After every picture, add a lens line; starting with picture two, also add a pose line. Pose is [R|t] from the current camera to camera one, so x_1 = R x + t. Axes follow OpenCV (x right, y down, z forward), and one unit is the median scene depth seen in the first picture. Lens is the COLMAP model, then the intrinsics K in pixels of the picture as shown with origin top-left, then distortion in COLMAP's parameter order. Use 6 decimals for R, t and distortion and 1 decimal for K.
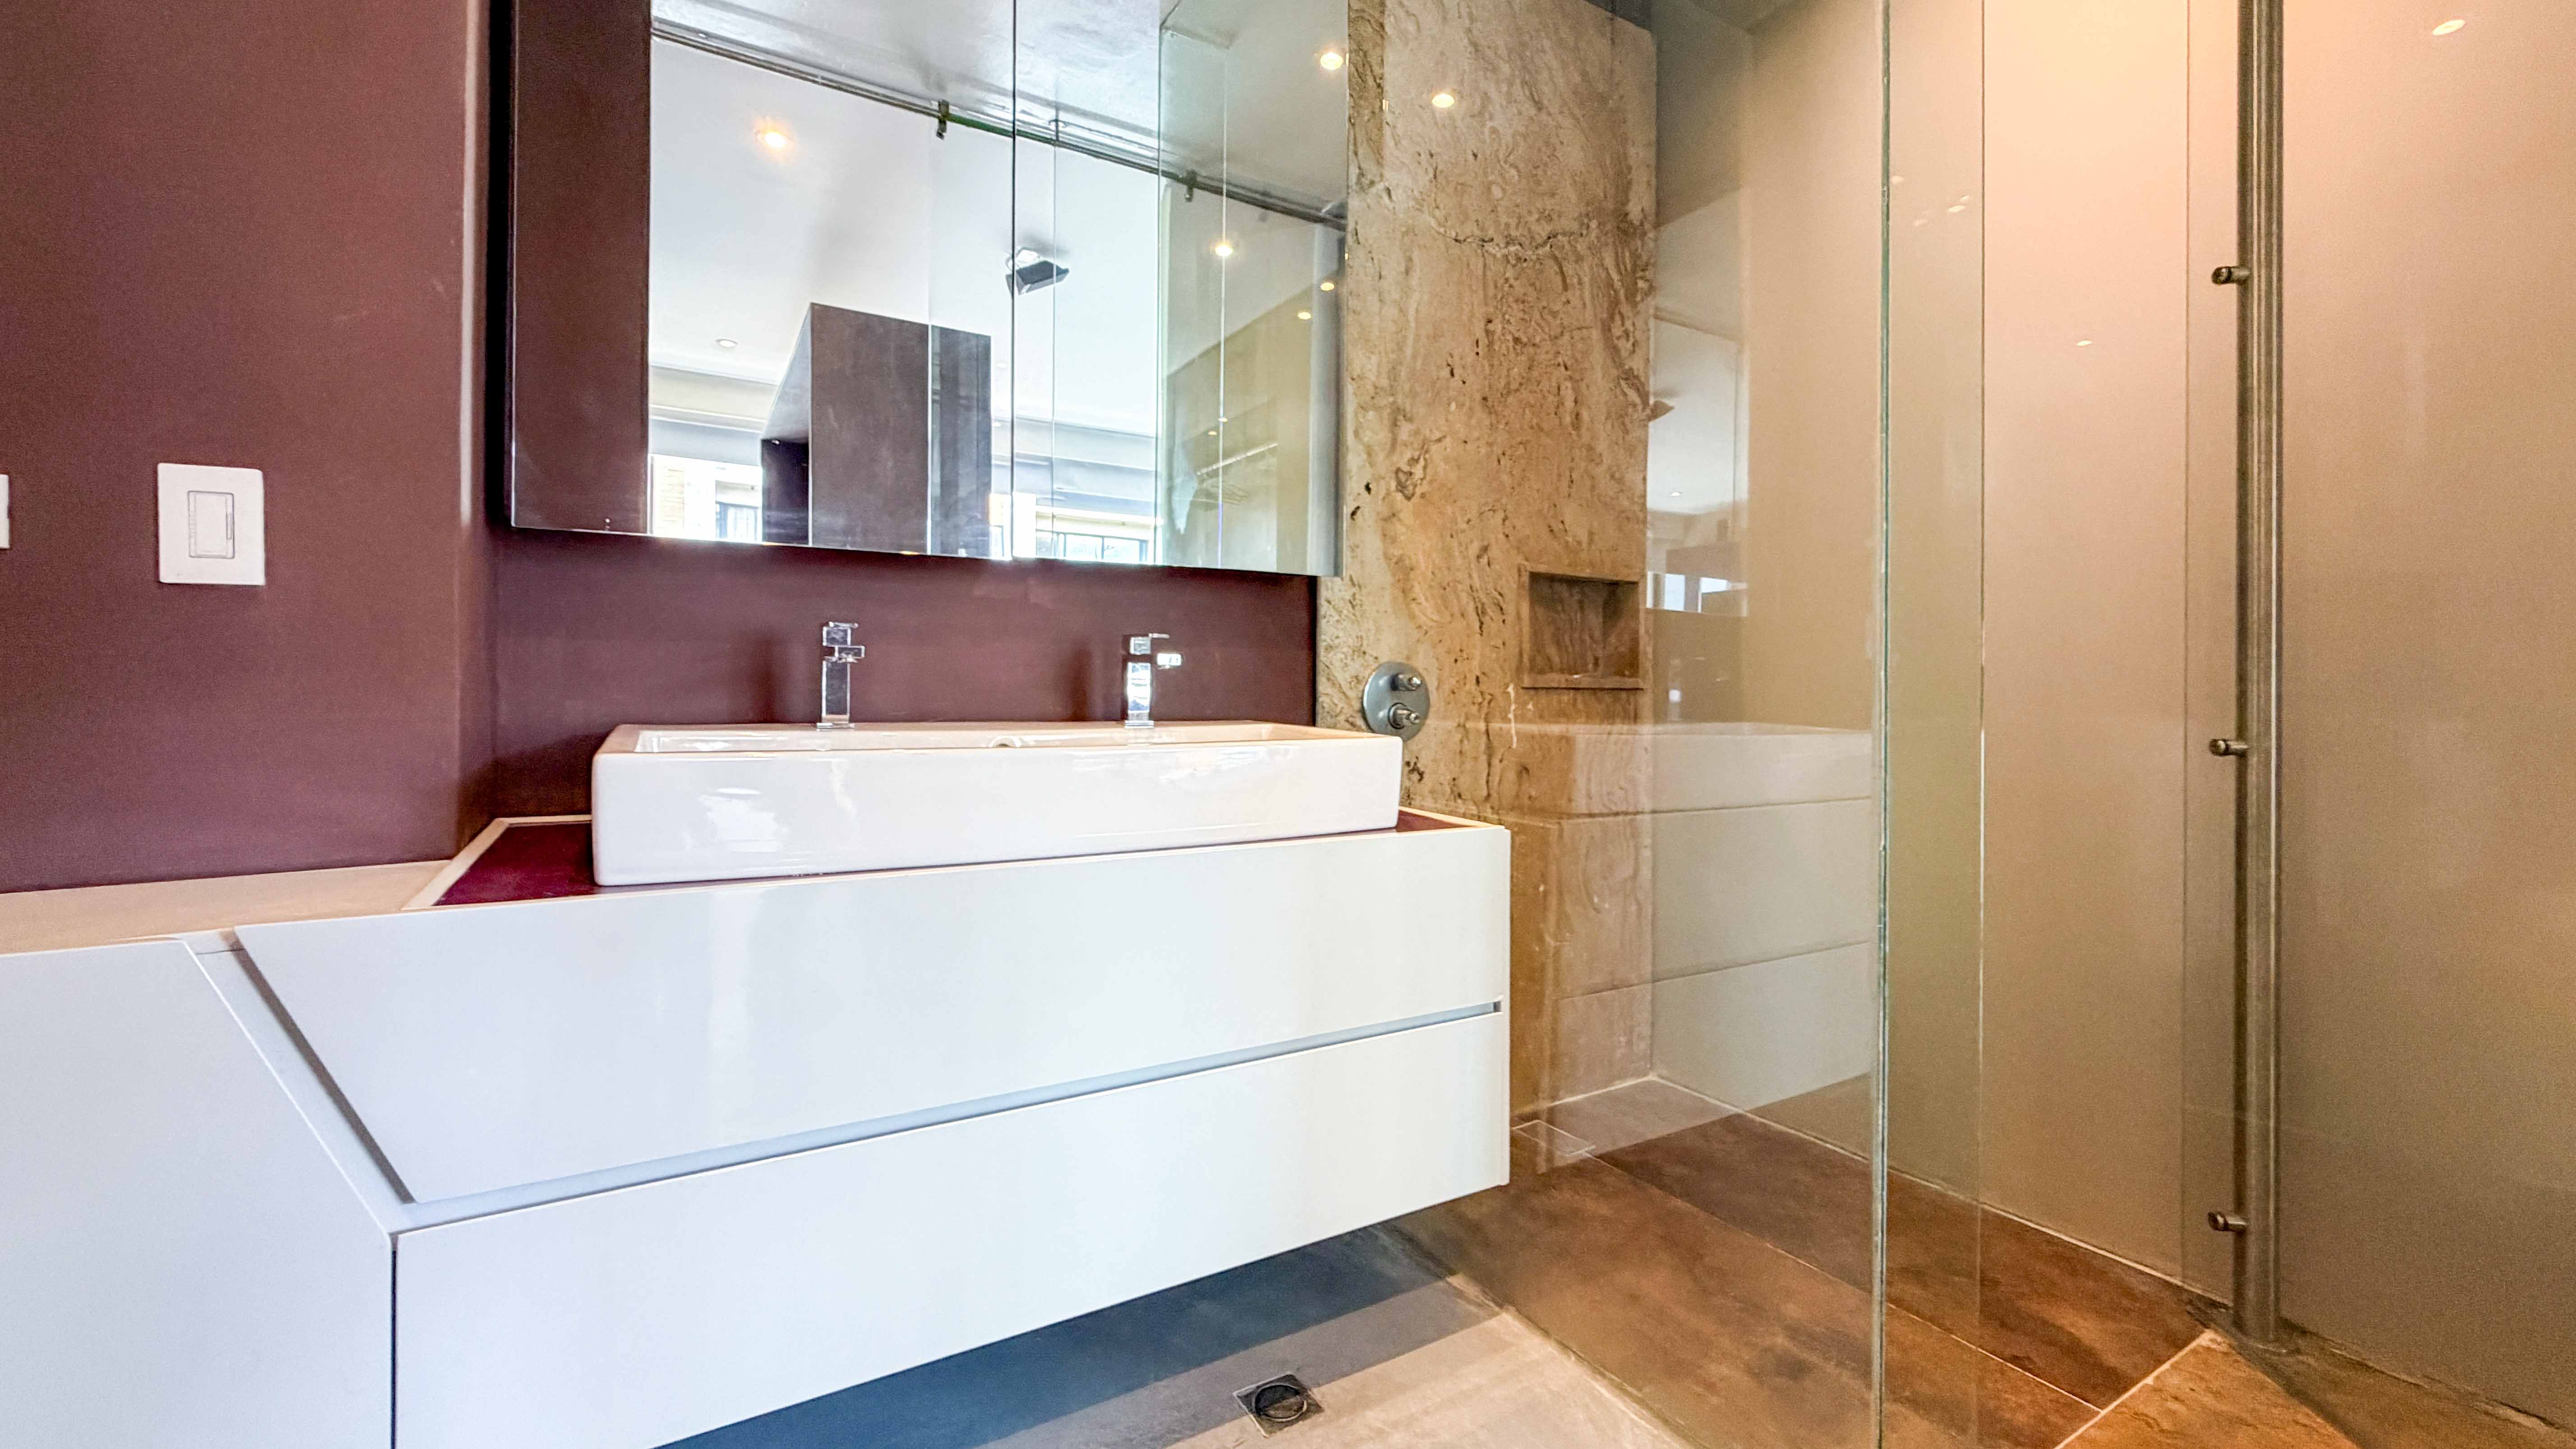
lens RADIAL K [[1063.1, 0, 1290.3], [0, 1063.1, 682.5], [0, 0, 1]] dist [0.000965, -0.000134]
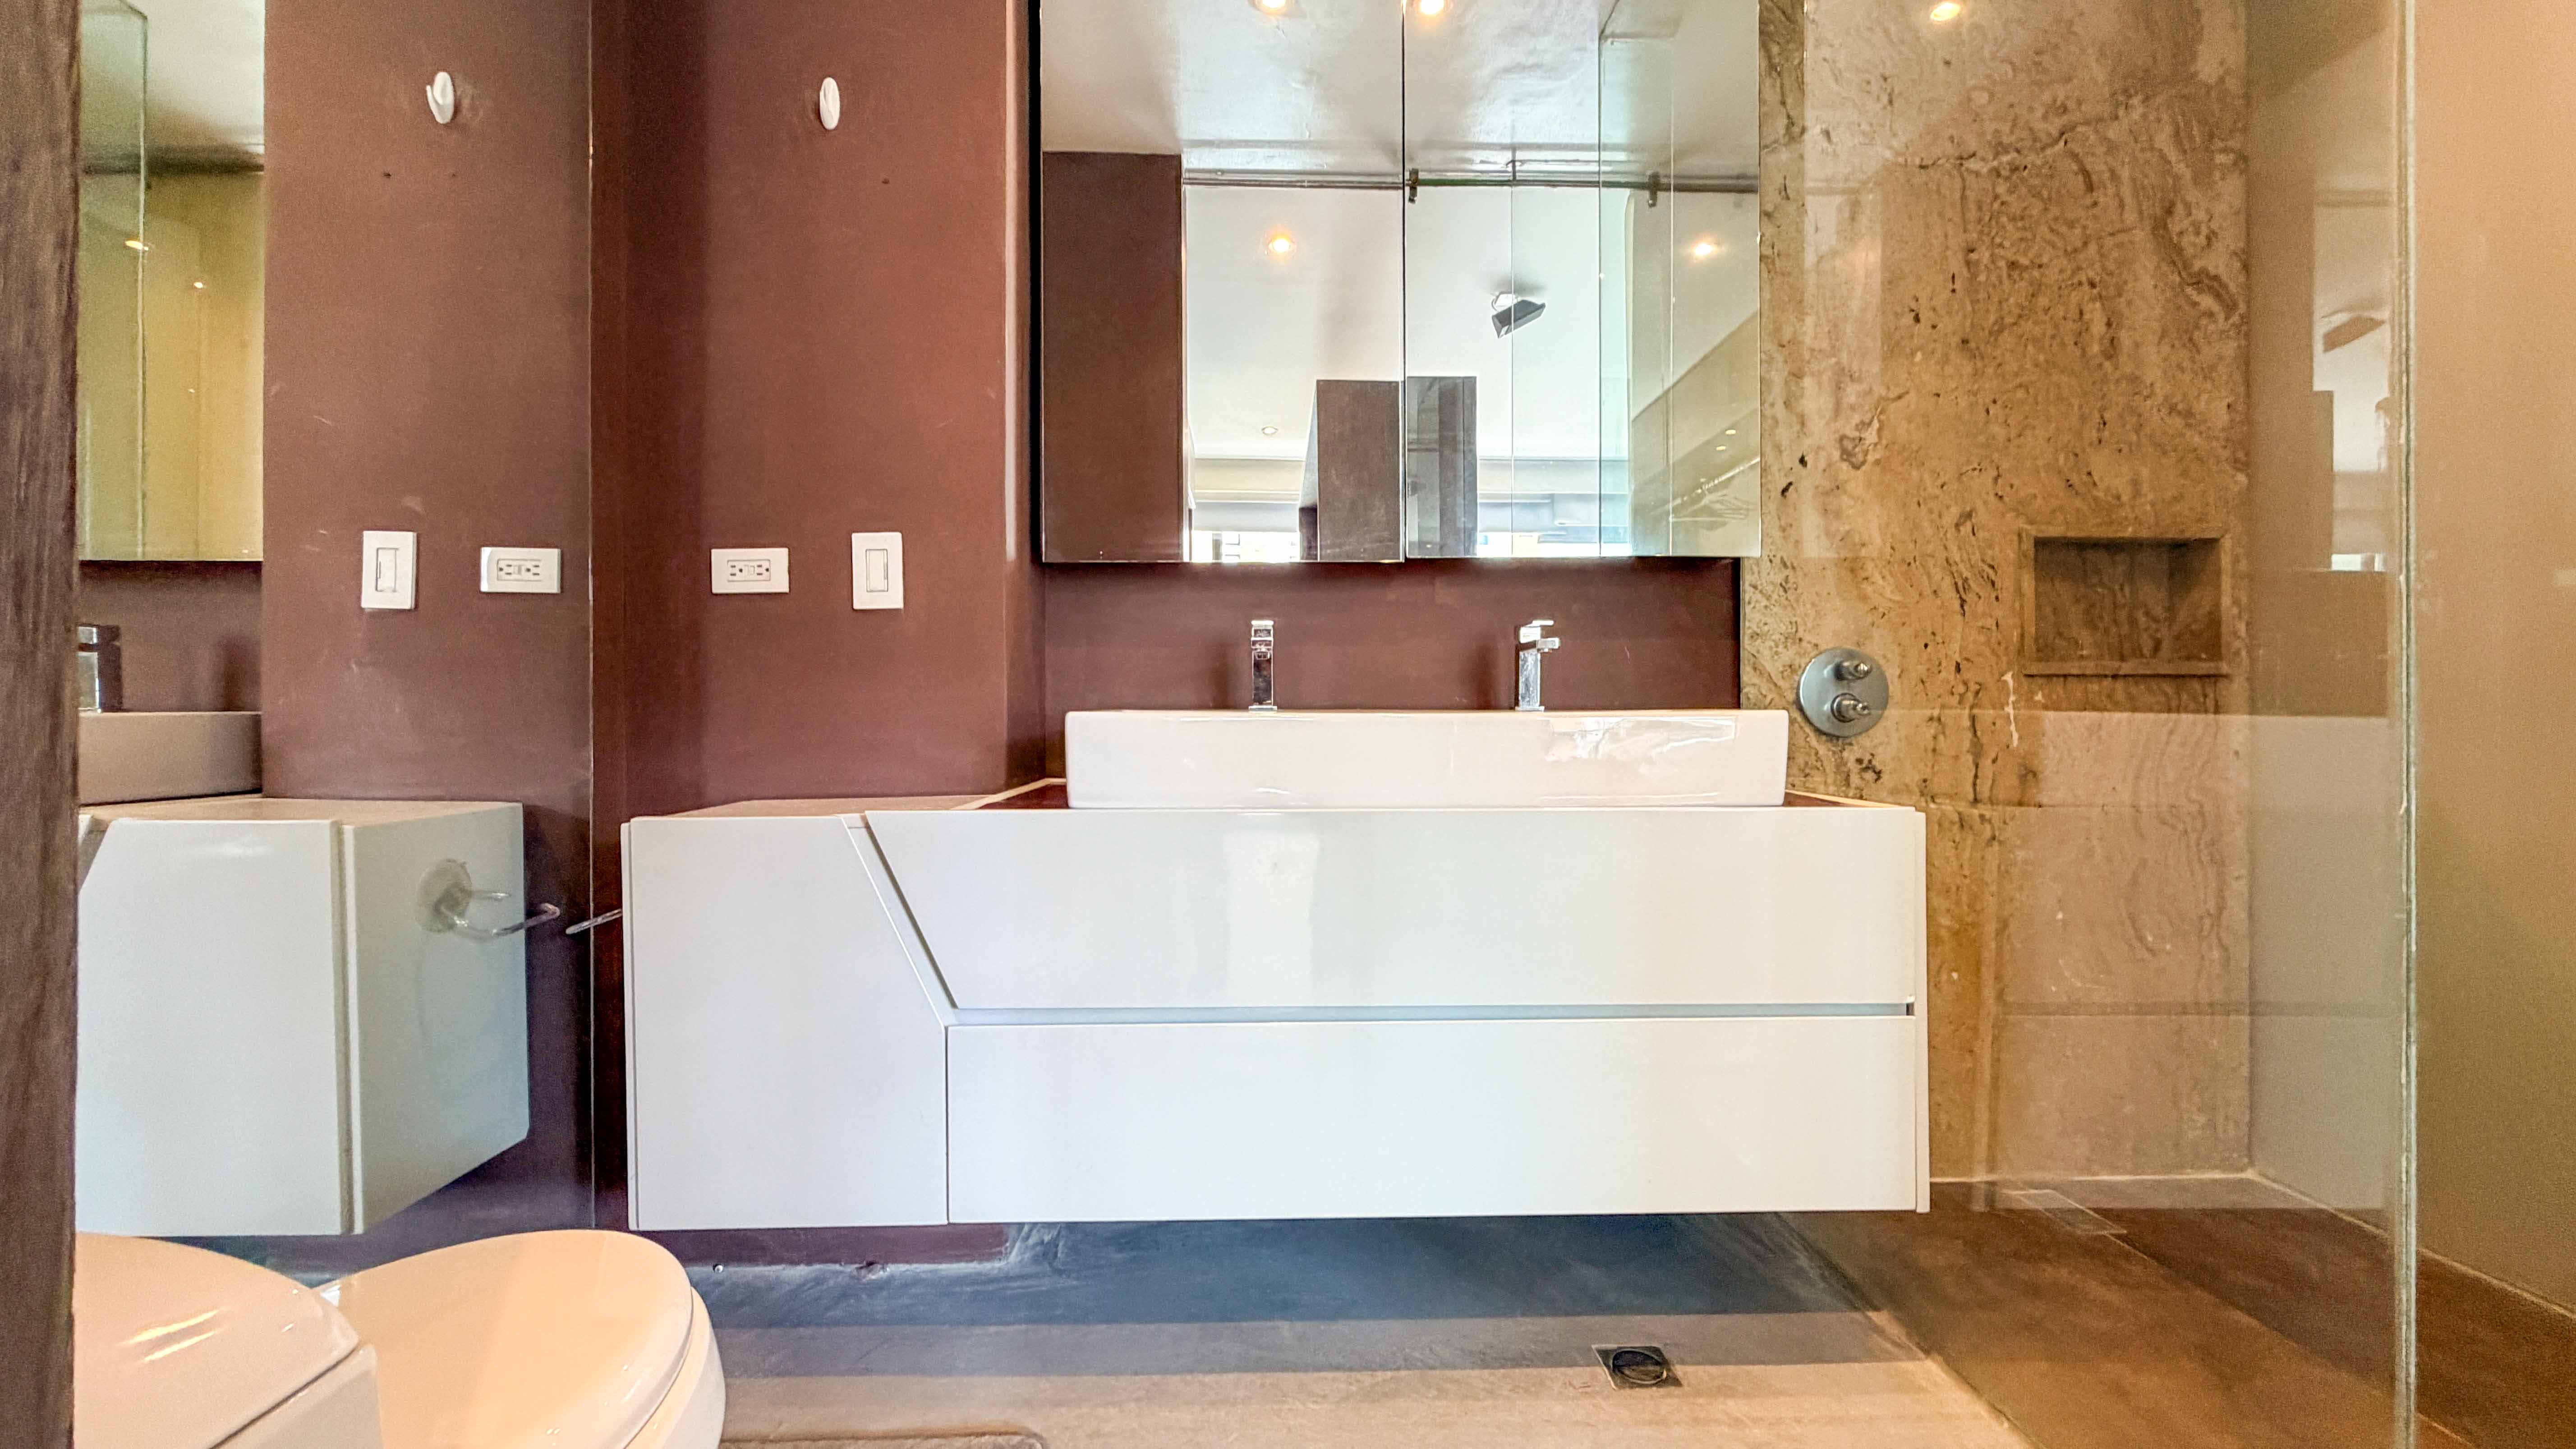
lens RADIAL K [[1044.1, 0, 1279.7], [0, 1044.1, 733.5], [0, 0, 1]] dist [0.001388, -0.000038]
pose [[0.868424, -0.009535, -0.495730, 0.118668], [0.010609, 0.999944, -0.000649, 0.046745], [0.495708, -0.004696, 0.868476, -0.014402]]
